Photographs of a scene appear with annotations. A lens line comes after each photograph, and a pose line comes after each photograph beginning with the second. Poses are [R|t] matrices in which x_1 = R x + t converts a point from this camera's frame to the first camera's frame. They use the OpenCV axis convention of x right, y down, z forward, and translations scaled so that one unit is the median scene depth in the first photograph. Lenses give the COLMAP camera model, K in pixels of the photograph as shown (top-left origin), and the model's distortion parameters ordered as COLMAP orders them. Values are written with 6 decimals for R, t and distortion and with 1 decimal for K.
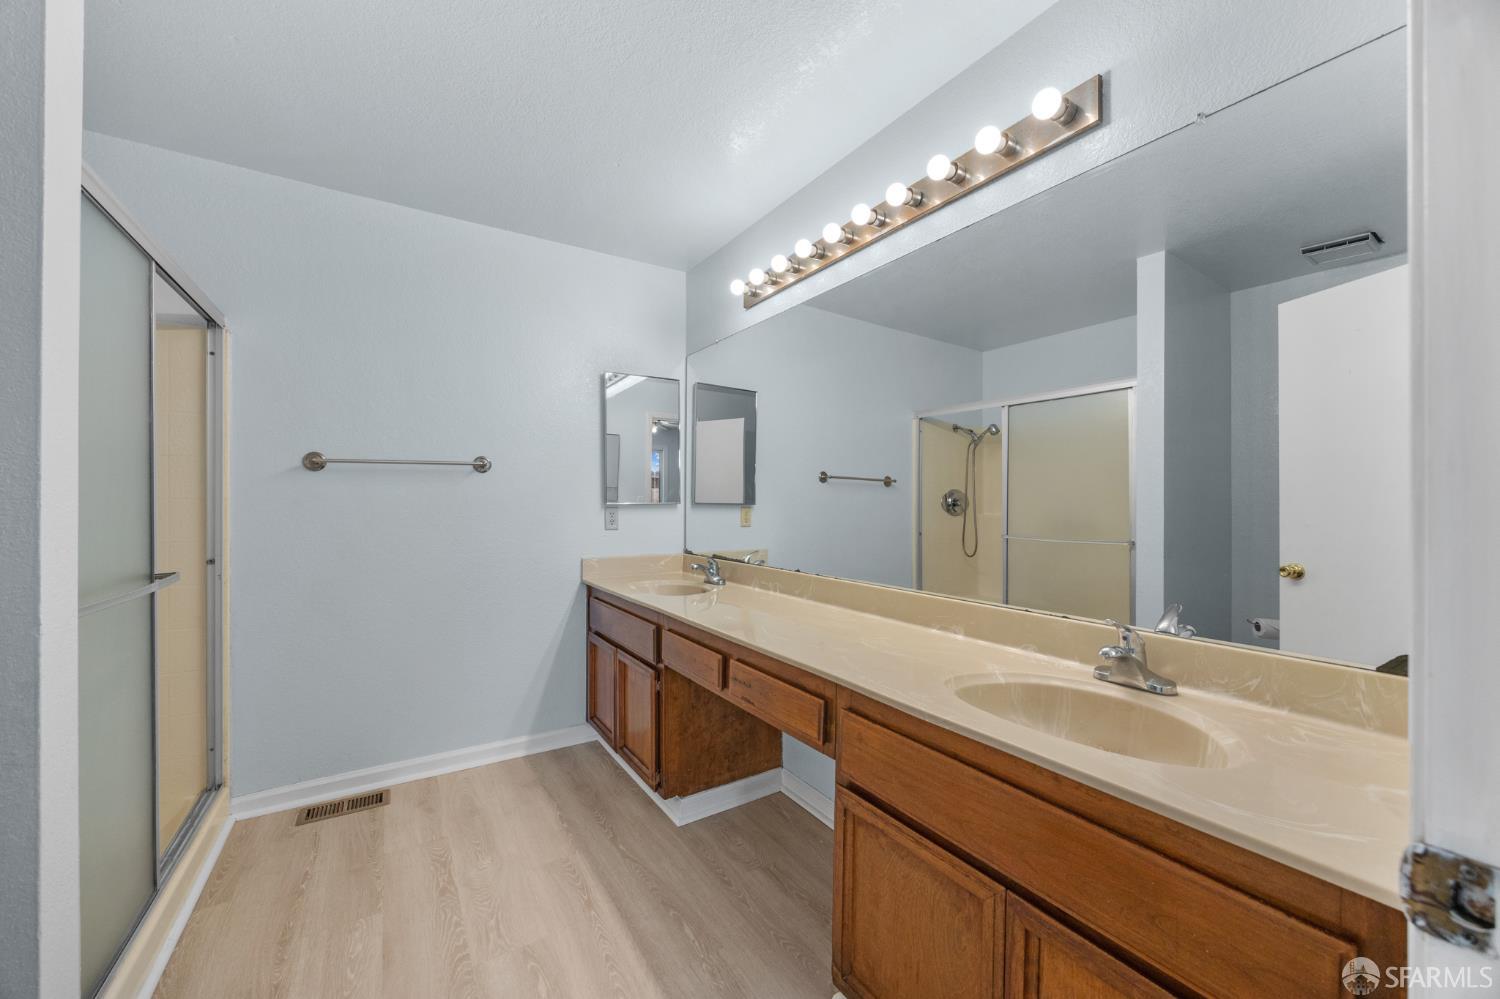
lens RADIAL K [[566.0, 0, 750.8], [0, 566.0, 494.9], [0, 0, 1]] dist [-0.002394, 0.000152]
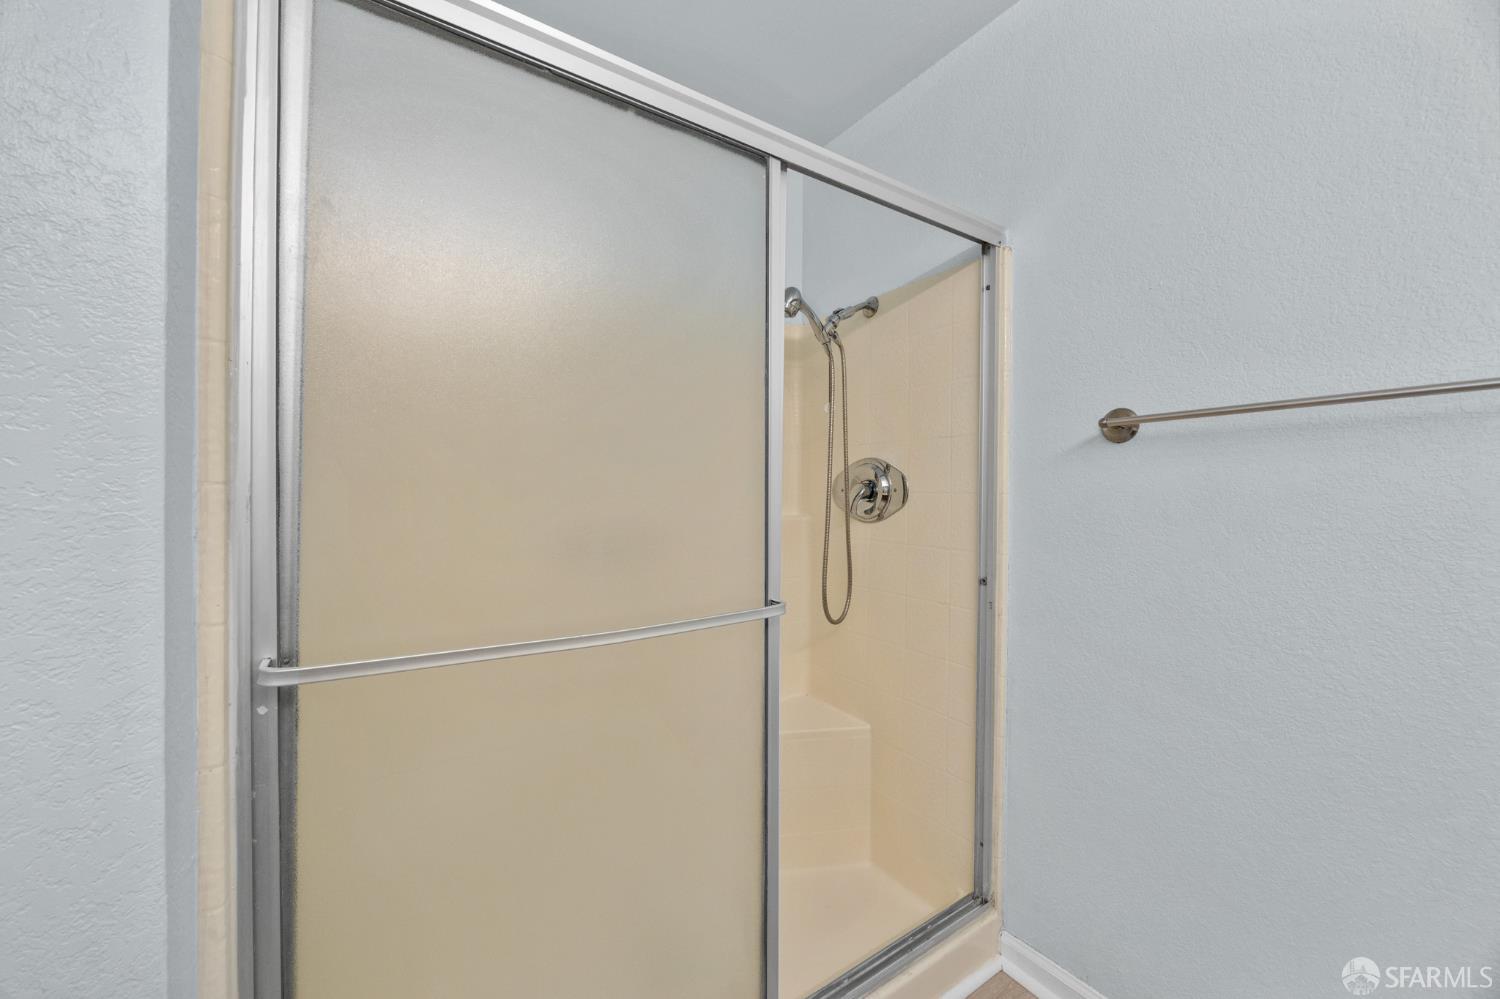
lens RADIAL K [[566.0, 0, 750.8], [0, 566.0, 494.9], [0, 0, 1]] dist [-0.002394, 0.000152]
pose [[-0.008170, 0.008380, -0.999932, -0.241295], [-0.009381, 0.999920, 0.008457, 0.005943], [0.999923, 0.009450, -0.008090, 0.711581]]
